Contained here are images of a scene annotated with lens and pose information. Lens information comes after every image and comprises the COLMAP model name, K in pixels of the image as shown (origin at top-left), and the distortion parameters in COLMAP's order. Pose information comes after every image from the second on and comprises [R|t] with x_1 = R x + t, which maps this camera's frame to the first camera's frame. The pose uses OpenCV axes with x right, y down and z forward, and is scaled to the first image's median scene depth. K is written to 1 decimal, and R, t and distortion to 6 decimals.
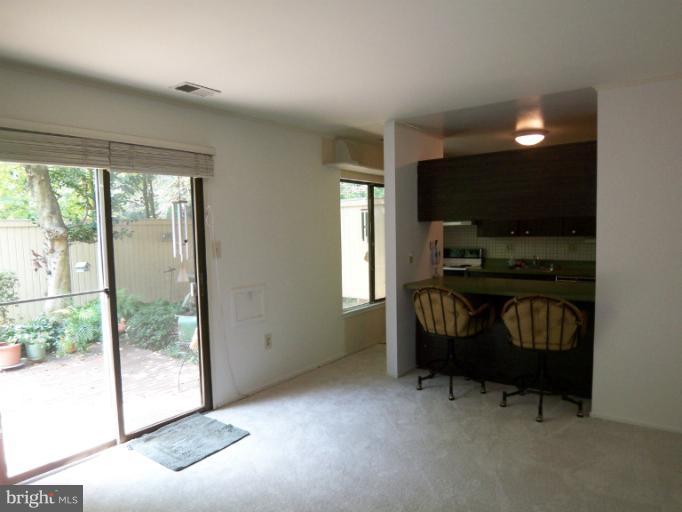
lens RADIAL K [[481.9, 0, 341.0], [0, 481.9, 256.0], [0, 0, 1]] dist [-0.010545, -0.001577]
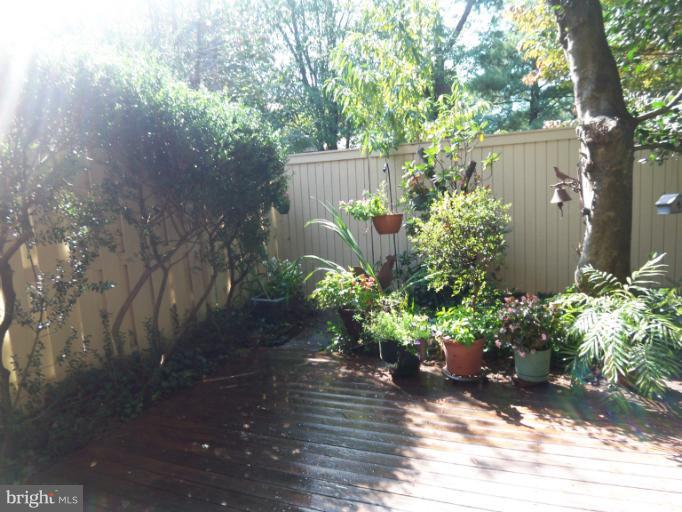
lens RADIAL K [[485.2, 0, 339.4], [0, 485.2, 256.9], [0, 0, 1]] dist [-0.002347, -0.002258]
pose [[0.258414, 0.112515, -0.959460, -0.176527], [-0.009251, 0.993437, 0.114007, 0.026494], [0.965990, -0.020585, 0.257759, 0.615347]]
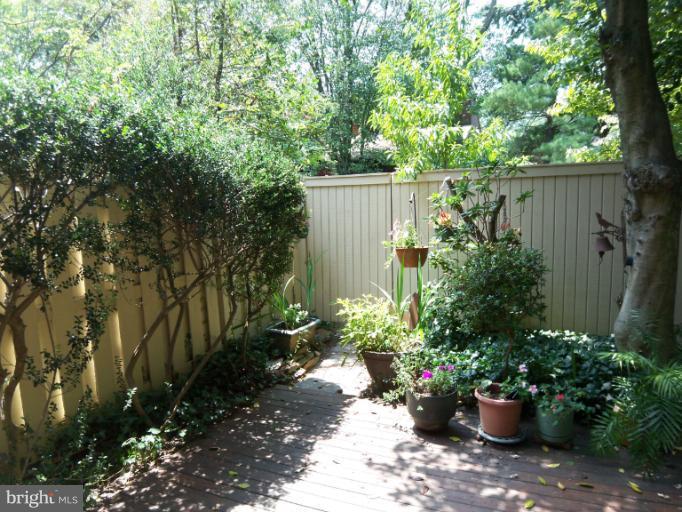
lens RADIAL K [[481.9, 0, 341.0], [0, 481.9, 256.0], [0, 0, 1]] dist [-0.010545, -0.001577]
pose [[0.251859, 0.121407, -0.960118, -0.218131], [-0.038557, 0.992571, 0.115397, -0.015466], [0.966996, 0.007956, 0.254669, 0.598855]]
